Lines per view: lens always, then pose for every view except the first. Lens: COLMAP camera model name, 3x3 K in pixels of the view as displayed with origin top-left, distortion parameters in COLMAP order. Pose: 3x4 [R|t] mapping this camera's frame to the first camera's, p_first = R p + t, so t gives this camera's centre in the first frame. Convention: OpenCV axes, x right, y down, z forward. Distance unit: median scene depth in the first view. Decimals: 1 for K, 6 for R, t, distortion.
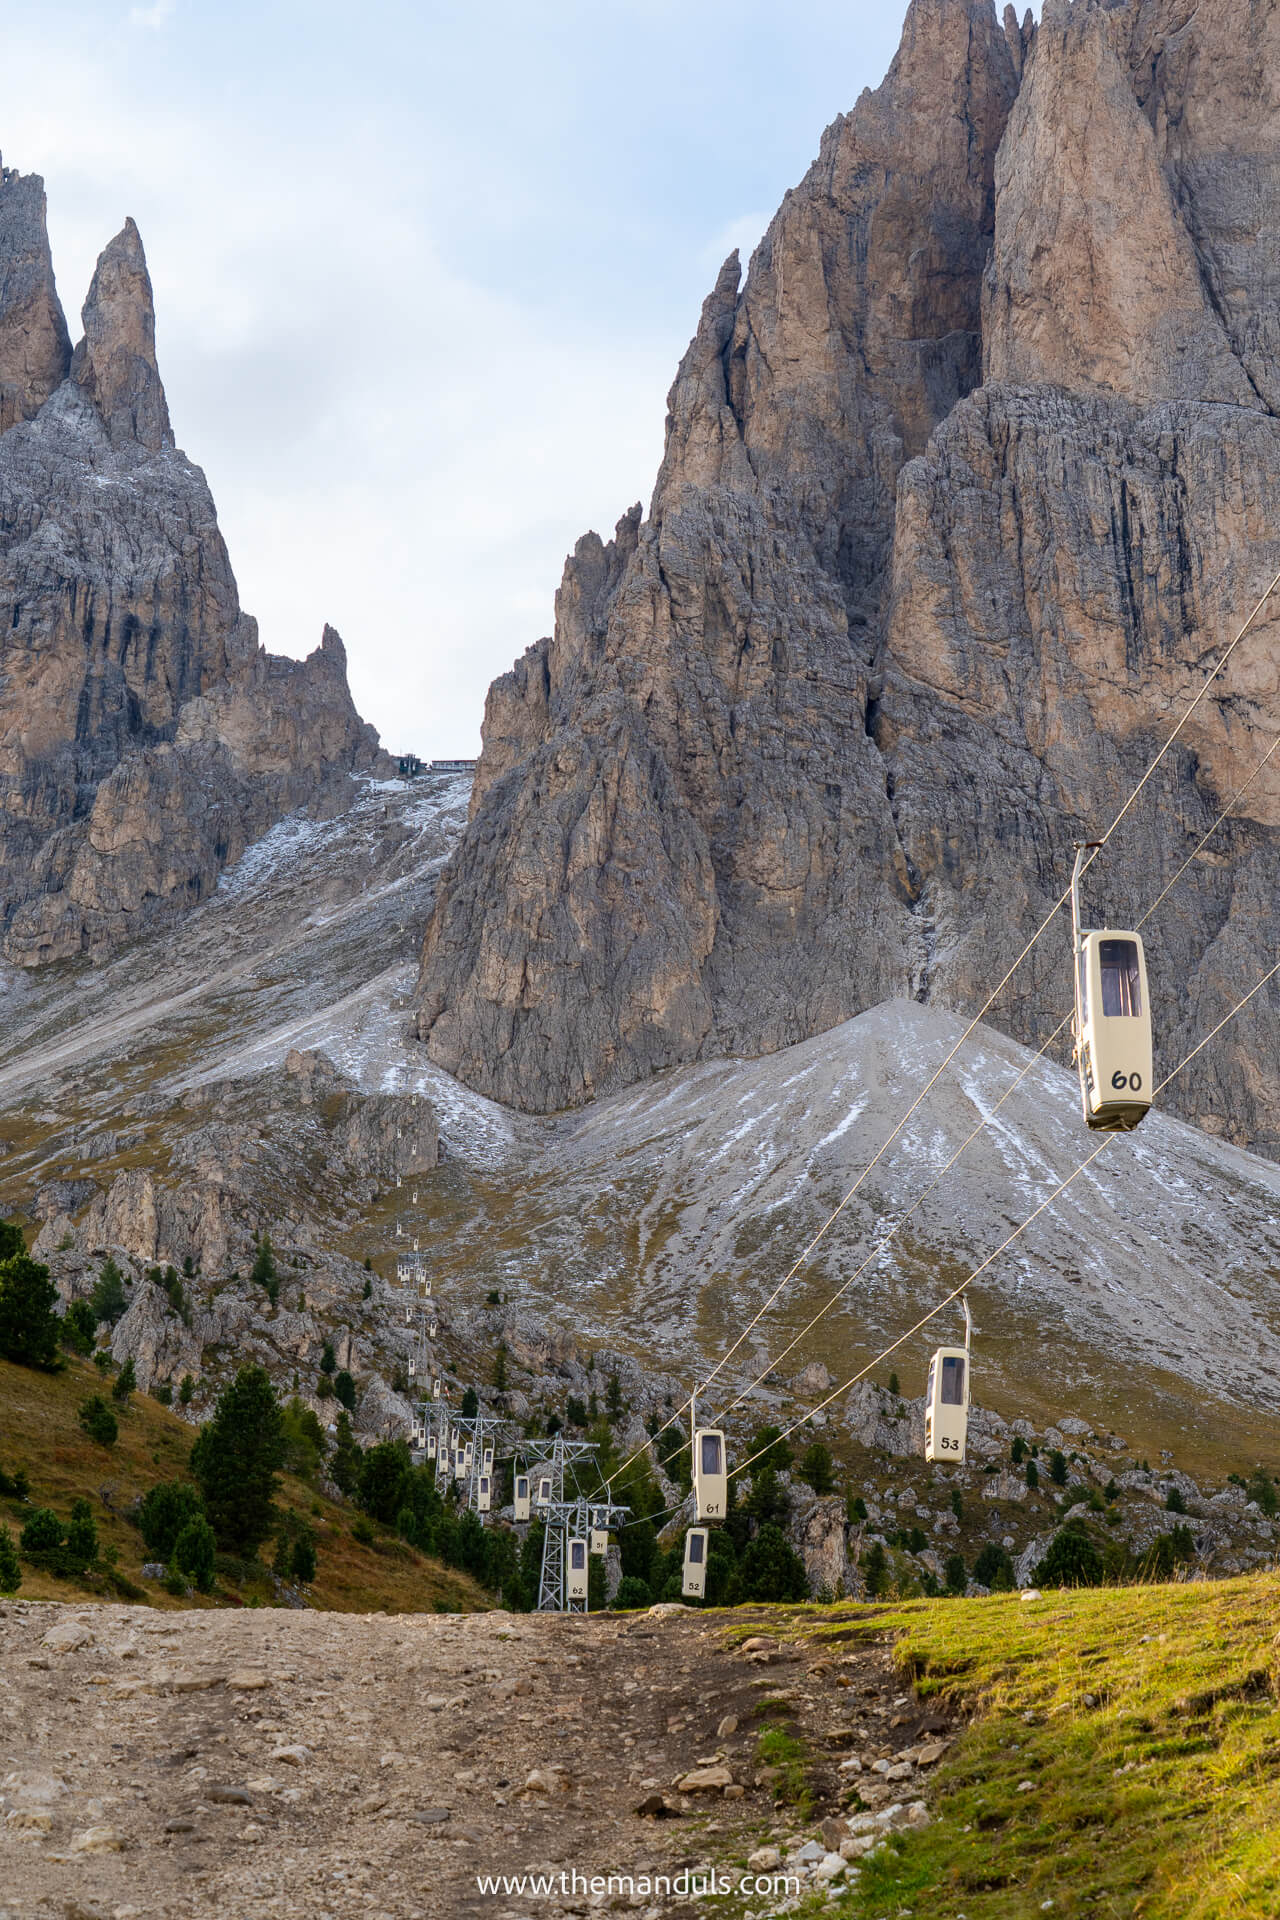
lens RADIAL K [[3755.3, 0, 640.0], [0, 3755.3, 960.0], [0, 0, 1]] dist [0.066846, -0.120662]
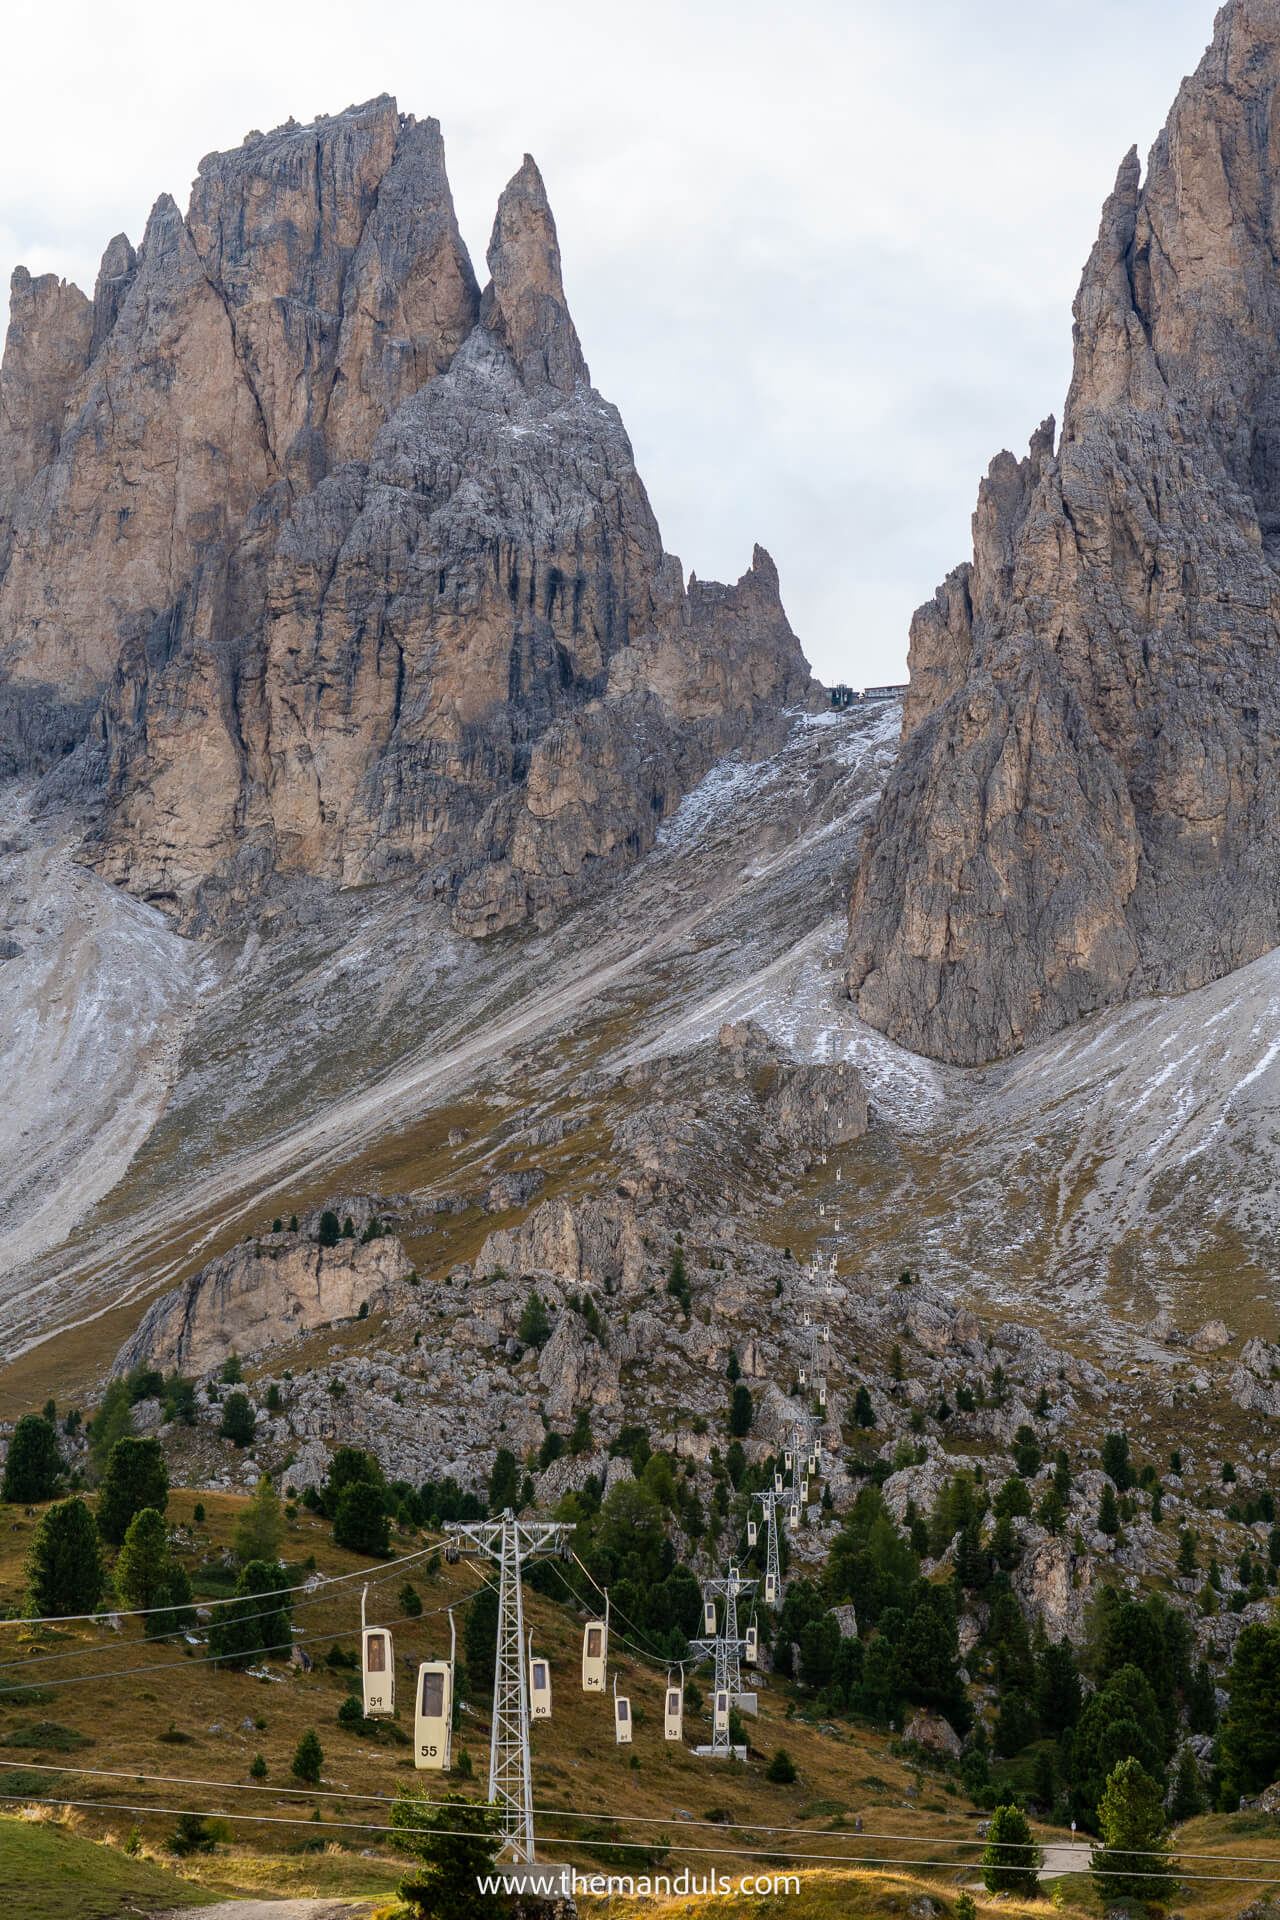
lens RADIAL K [[4156.8, 0, 640.0], [0, 4156.8, 960.0], [0, 0, 1]] dist [0.041853, 0.003849]
pose [[0.988320, -0.070528, -0.135088, 0.036397], [0.076503, 0.996285, 0.039553, -0.036603], [0.131797, -0.049426, 0.990044, -0.122967]]
